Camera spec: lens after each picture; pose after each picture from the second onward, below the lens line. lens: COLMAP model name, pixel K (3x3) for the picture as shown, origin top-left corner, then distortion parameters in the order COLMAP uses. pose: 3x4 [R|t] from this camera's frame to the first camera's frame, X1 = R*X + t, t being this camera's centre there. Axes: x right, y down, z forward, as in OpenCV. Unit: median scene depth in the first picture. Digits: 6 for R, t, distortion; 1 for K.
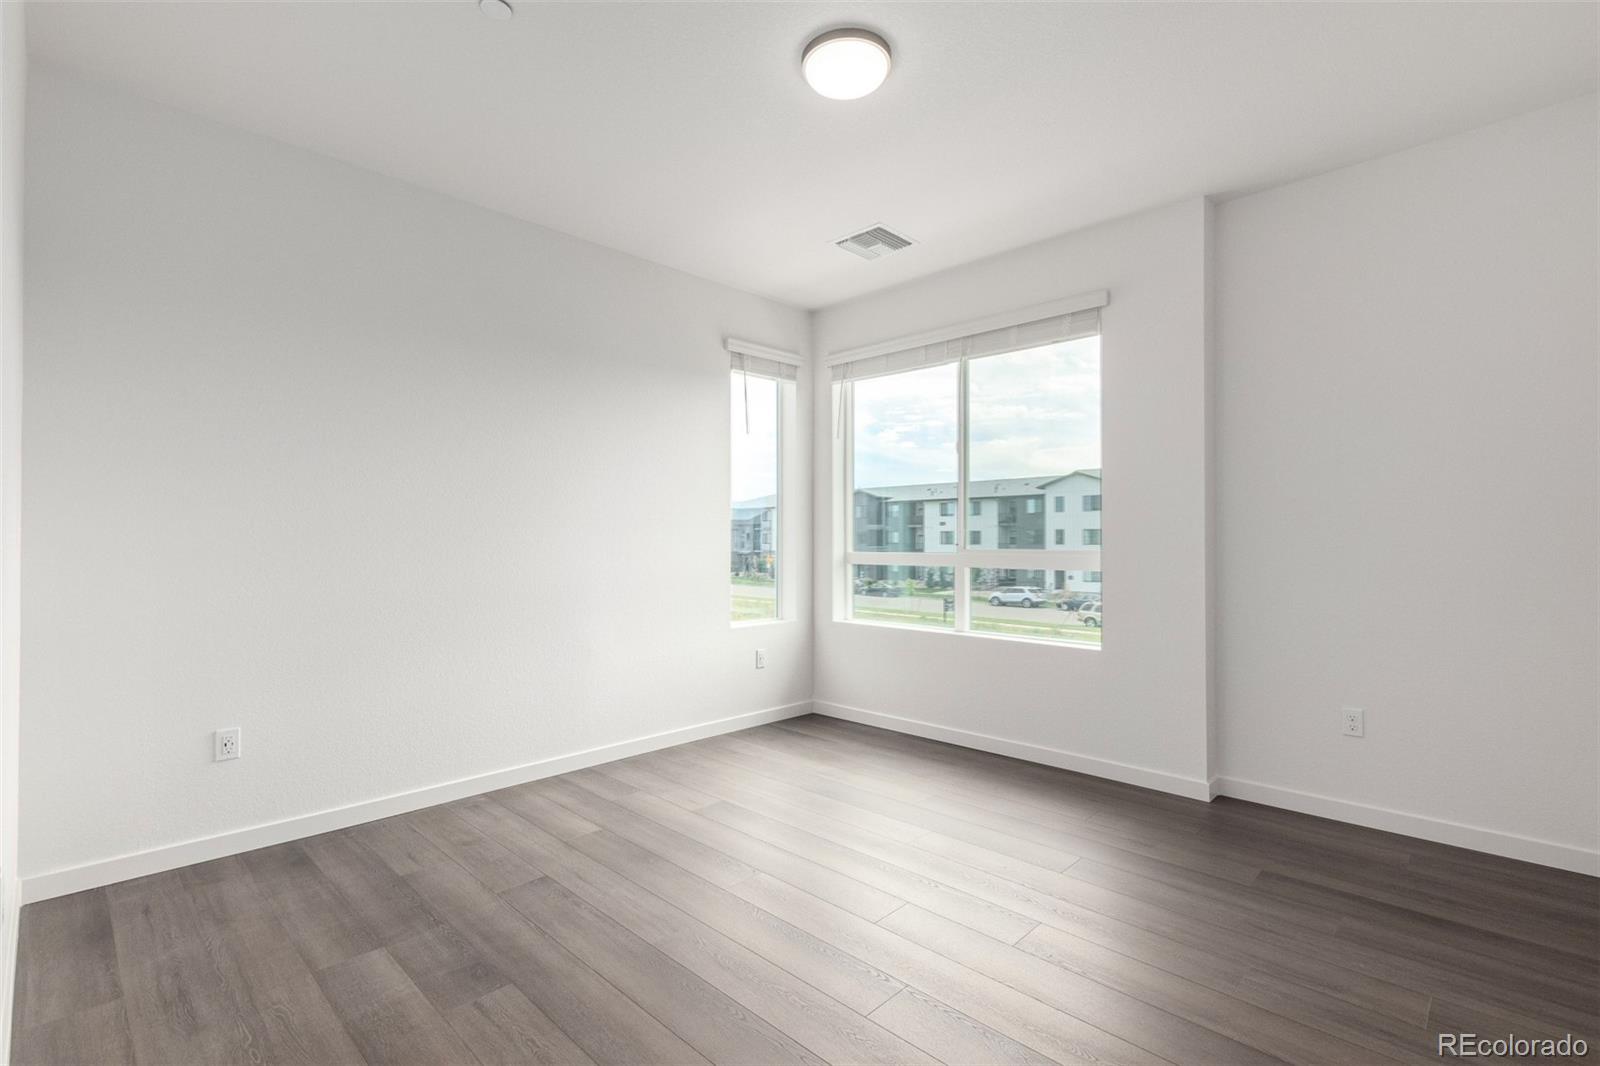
lens RADIAL K [[736.2, 0, 813.5], [0, 736.2, 543.3], [0, 0, 1]] dist [0.003146, -0.001147]
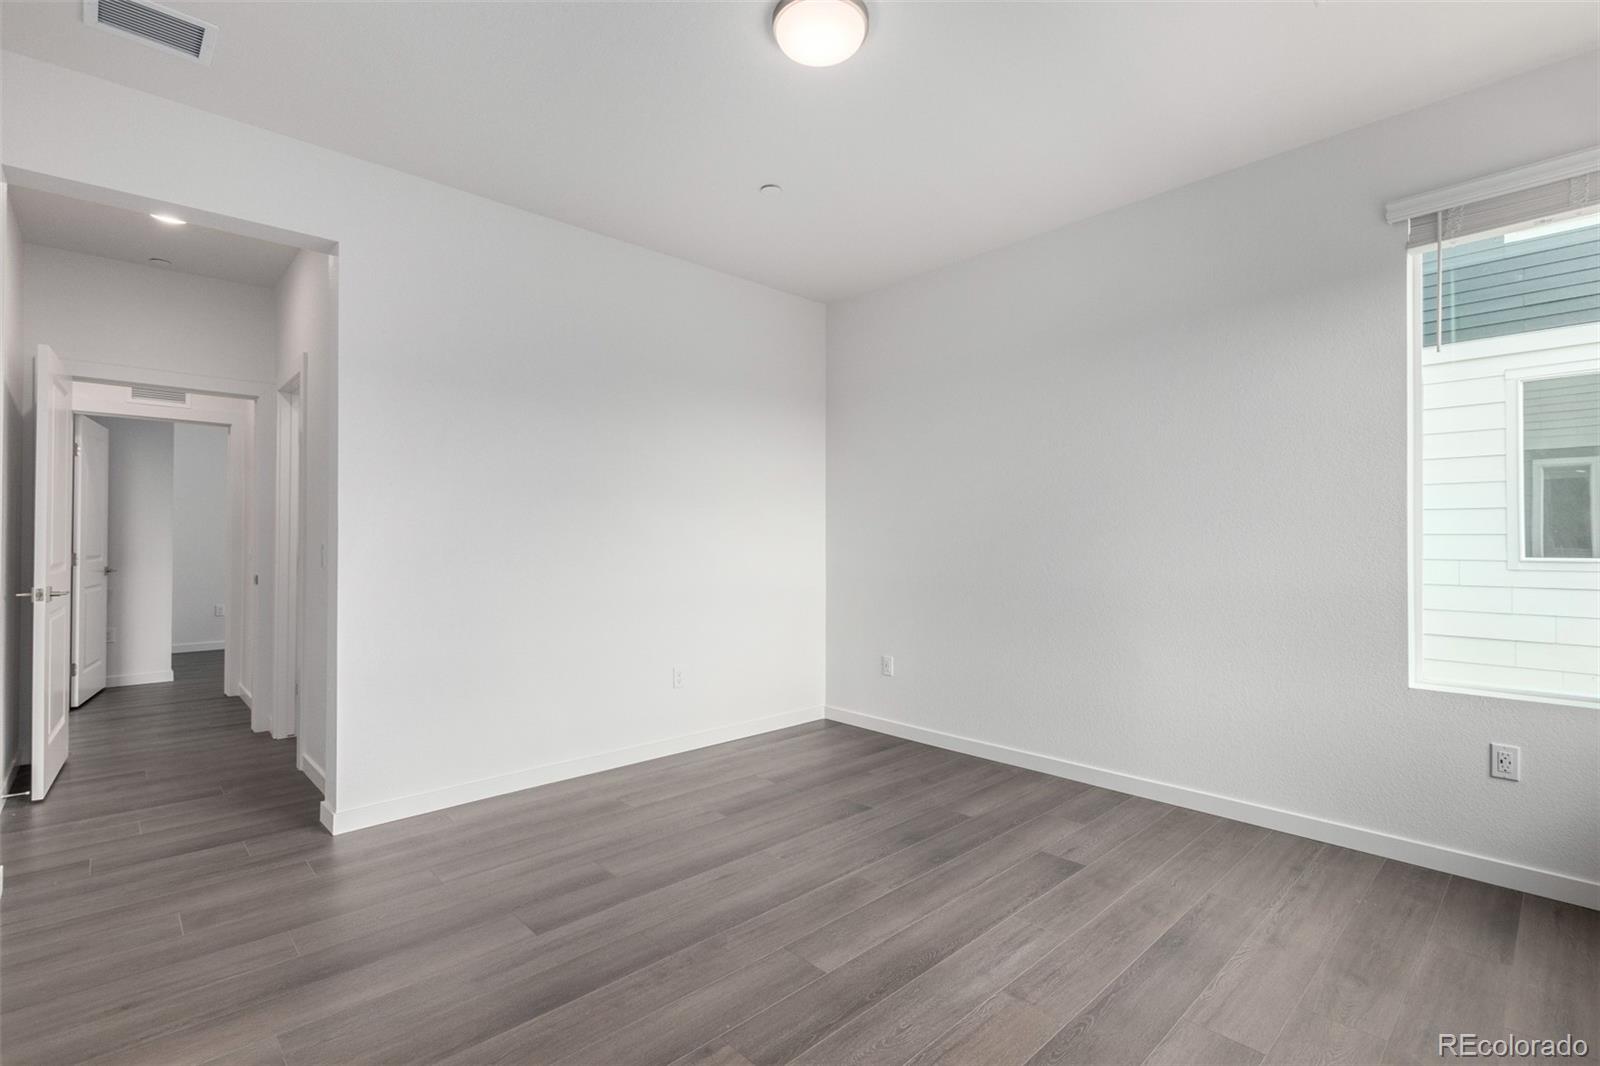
lens RADIAL K [[736.2, 0, 808.0], [0, 736.2, 538.6], [0, 0, 1]] dist [0.003146, -0.001147]
pose [[-0.055342, -0.002754, -0.998464, 0.614050], [-0.003312, 0.999991, -0.002575, -0.001108], [0.998462, 0.003164, -0.055351, 0.666967]]
